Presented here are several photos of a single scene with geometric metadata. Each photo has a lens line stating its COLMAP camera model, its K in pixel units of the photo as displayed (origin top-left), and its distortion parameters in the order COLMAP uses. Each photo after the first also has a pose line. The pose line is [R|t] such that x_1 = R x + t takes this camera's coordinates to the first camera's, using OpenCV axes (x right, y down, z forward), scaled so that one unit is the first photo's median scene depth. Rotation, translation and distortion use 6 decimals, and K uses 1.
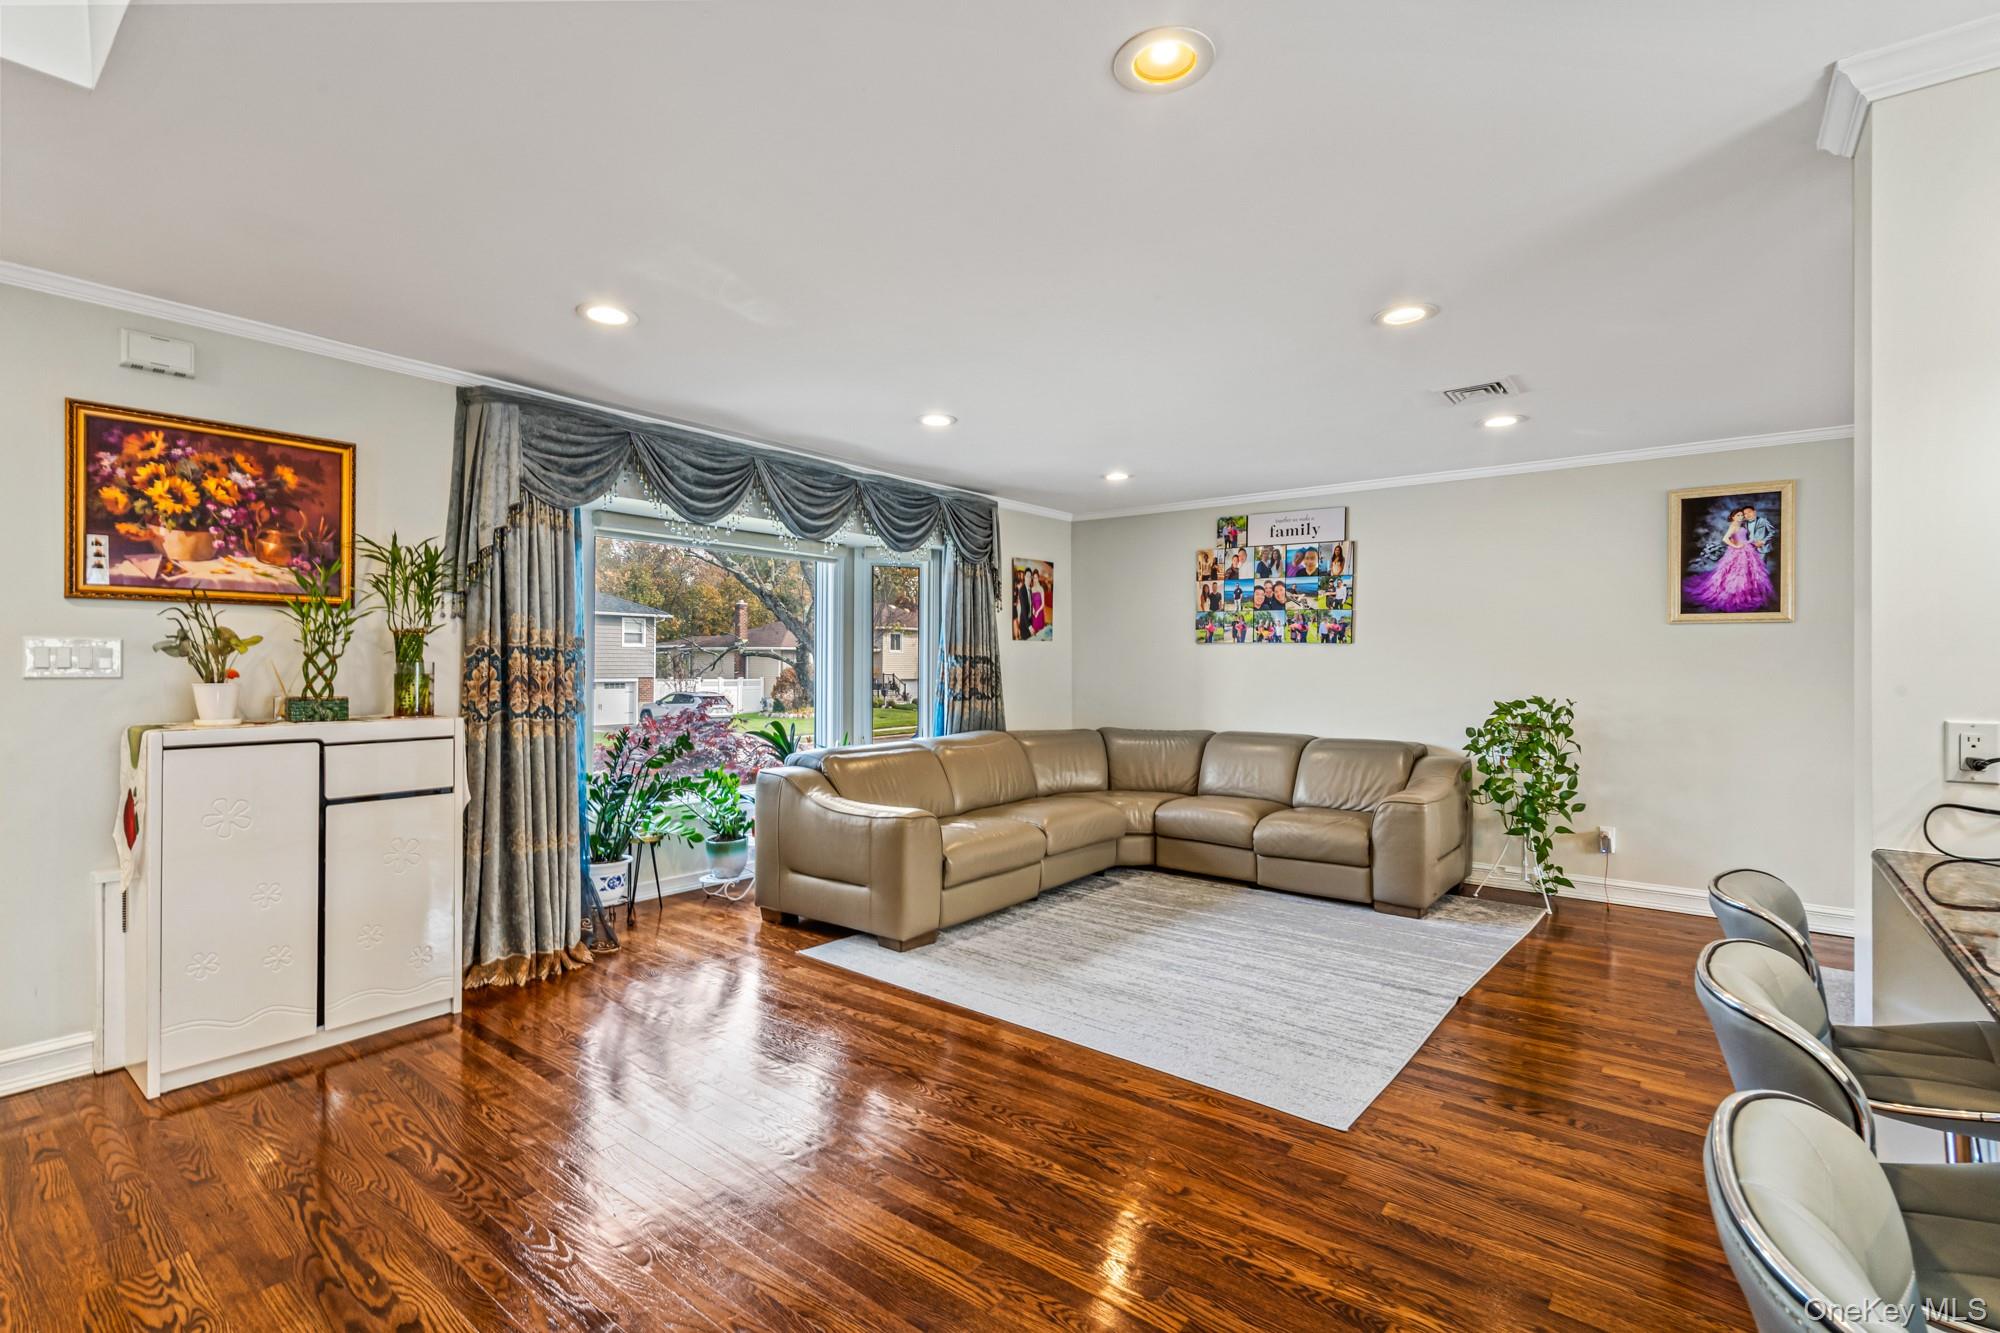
lens RADIAL K [[916.9, 0, 1004.9], [0, 916.9, 657.2], [0, 0, 1]] dist [-0.002270, -0.000102]
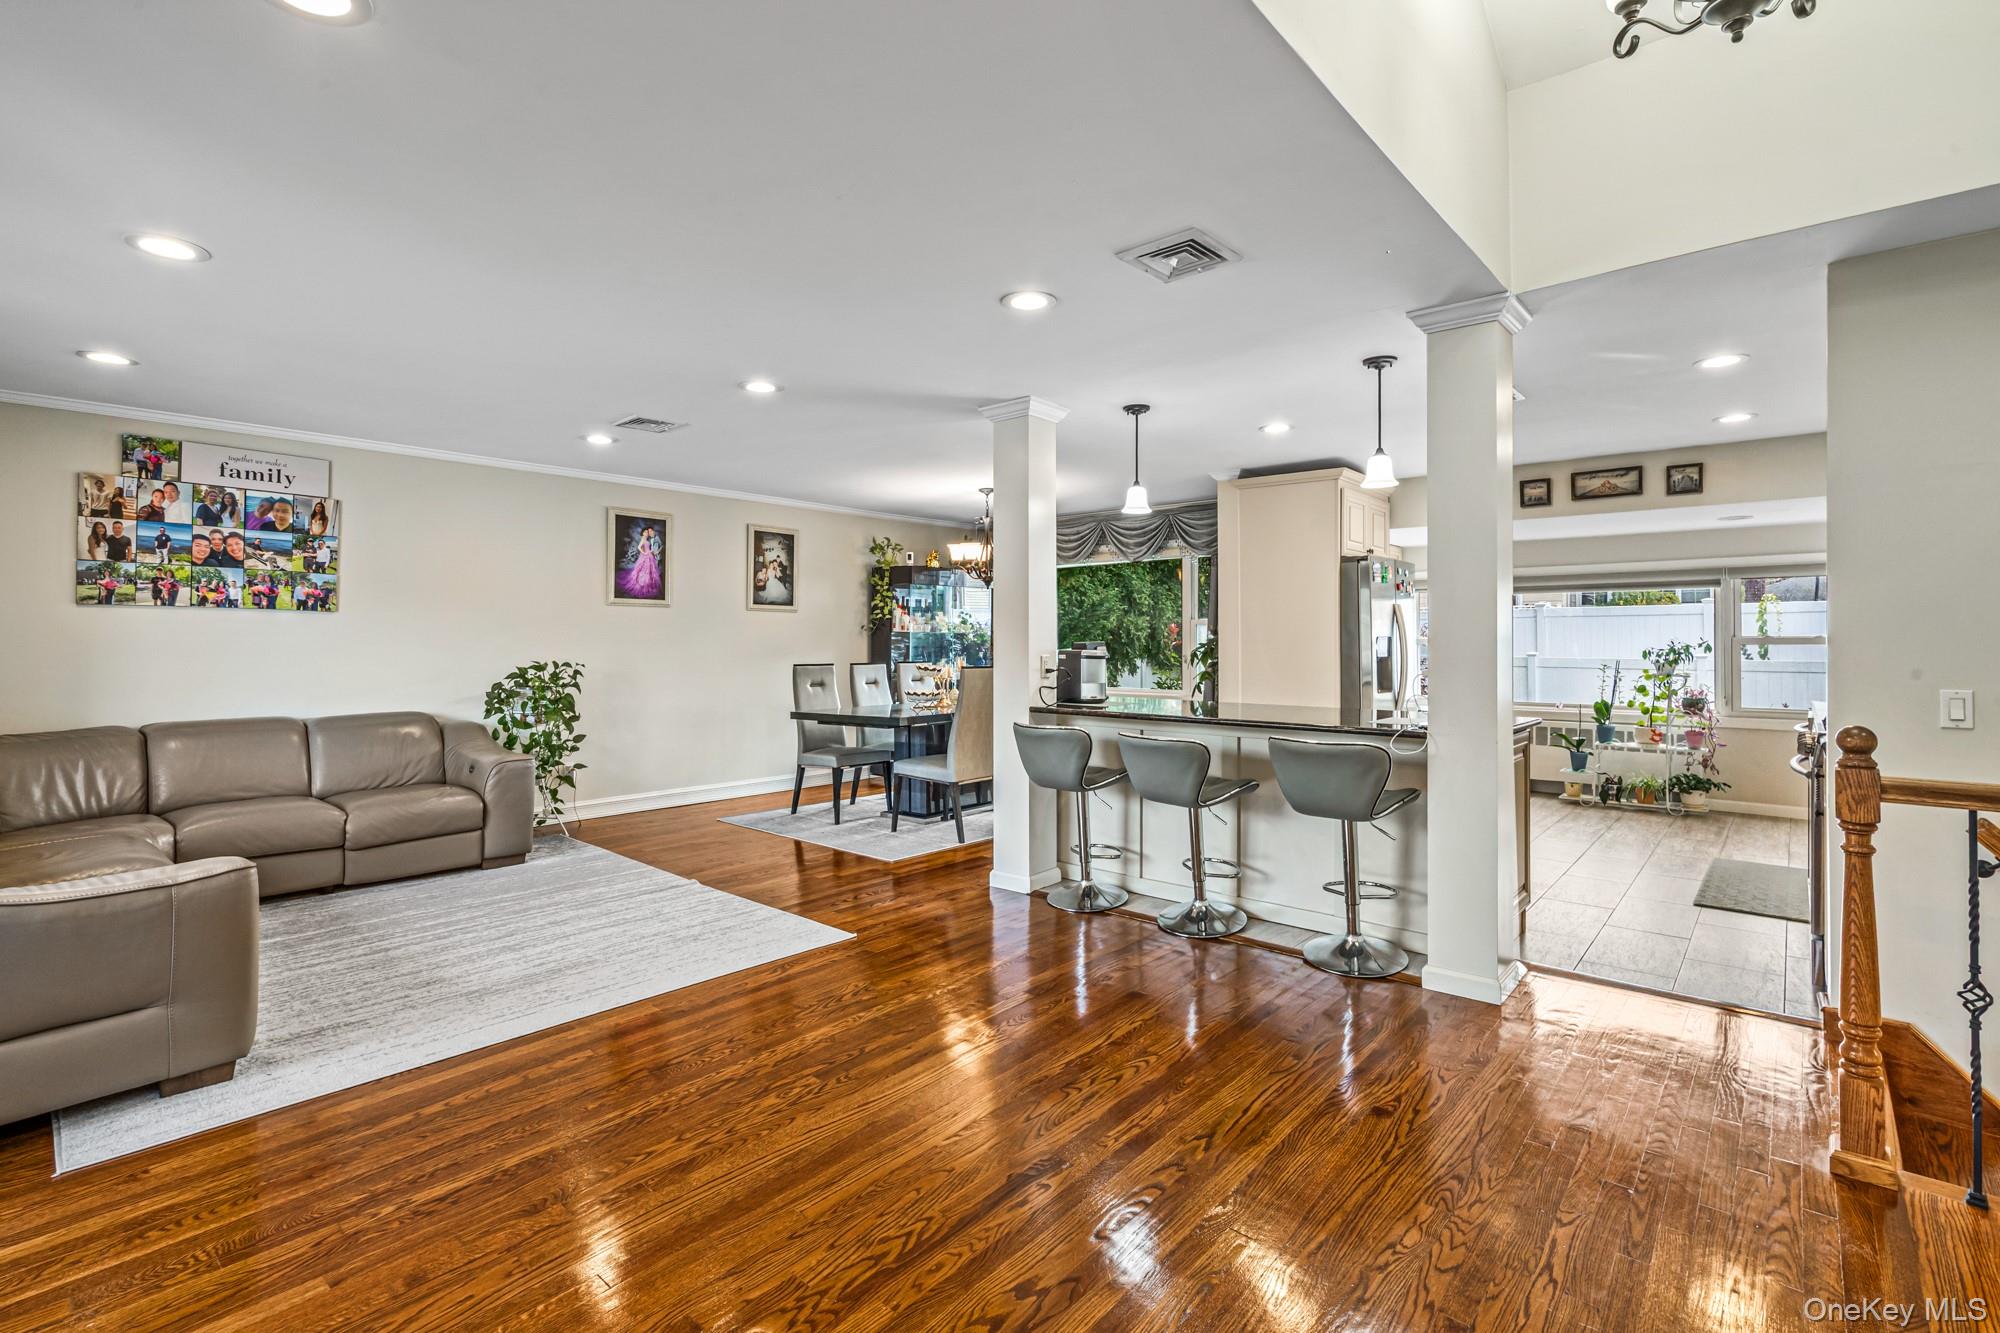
lens RADIAL K [[916.9, 0, 991.6], [0, 916.9, 639.8], [0, 0, 1]] dist [-0.002270, -0.000102]
pose [[0.058620, -0.004944, 0.998268, -0.490935], [-0.007662, 0.999956, 0.005402, 0.002984], [-0.998251, -0.007965, 0.058579, 0.290319]]
